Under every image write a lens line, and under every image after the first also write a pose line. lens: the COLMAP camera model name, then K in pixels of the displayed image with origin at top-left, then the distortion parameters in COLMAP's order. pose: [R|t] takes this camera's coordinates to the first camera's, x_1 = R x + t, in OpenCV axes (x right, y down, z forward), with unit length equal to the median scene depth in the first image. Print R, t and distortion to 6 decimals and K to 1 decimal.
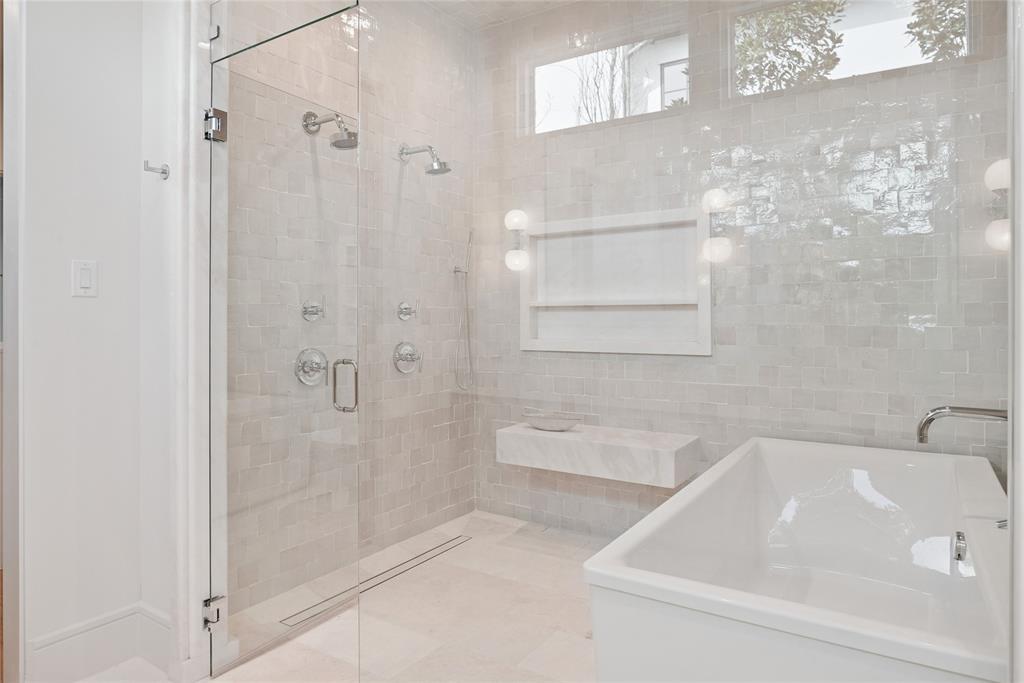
lens RADIAL K [[621.6, 0, 513.5], [0, 621.6, 322.6], [0, 0, 1]] dist [0.002415, 0.001284]
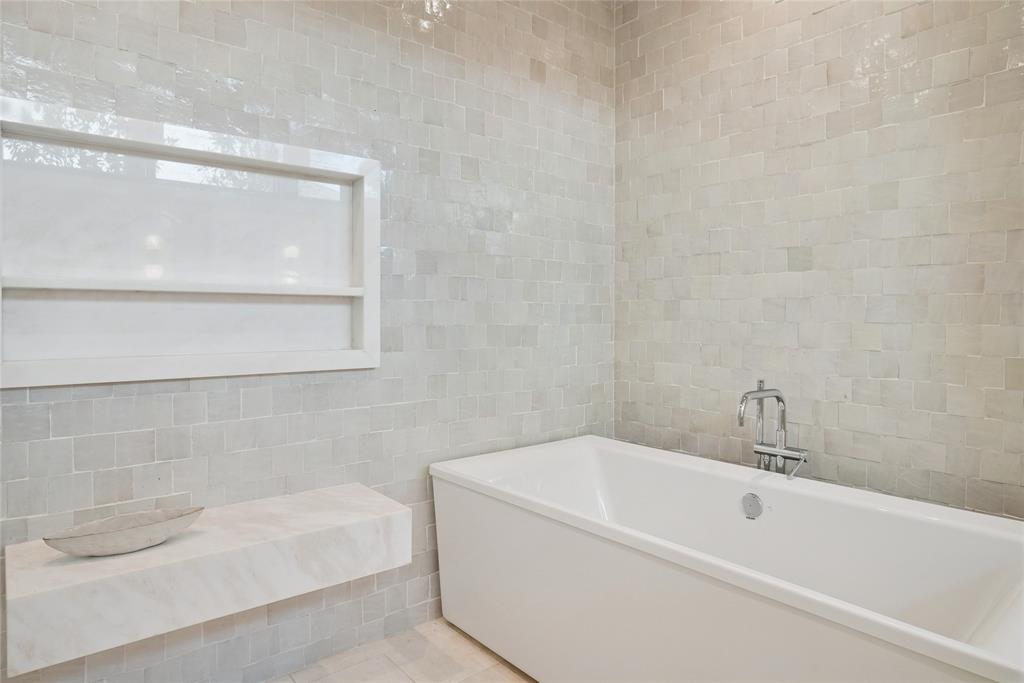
lens RADIAL K [[621.6, 0, 513.5], [0, 621.6, 322.6], [0, 0, 1]] dist [0.002415, 0.001284]
pose [[0.308851, -0.003953, 0.951102, -0.342083], [0.003866, 0.999988, 0.002901, -0.001041], [-0.951103, 0.002781, 0.308863, 0.648516]]
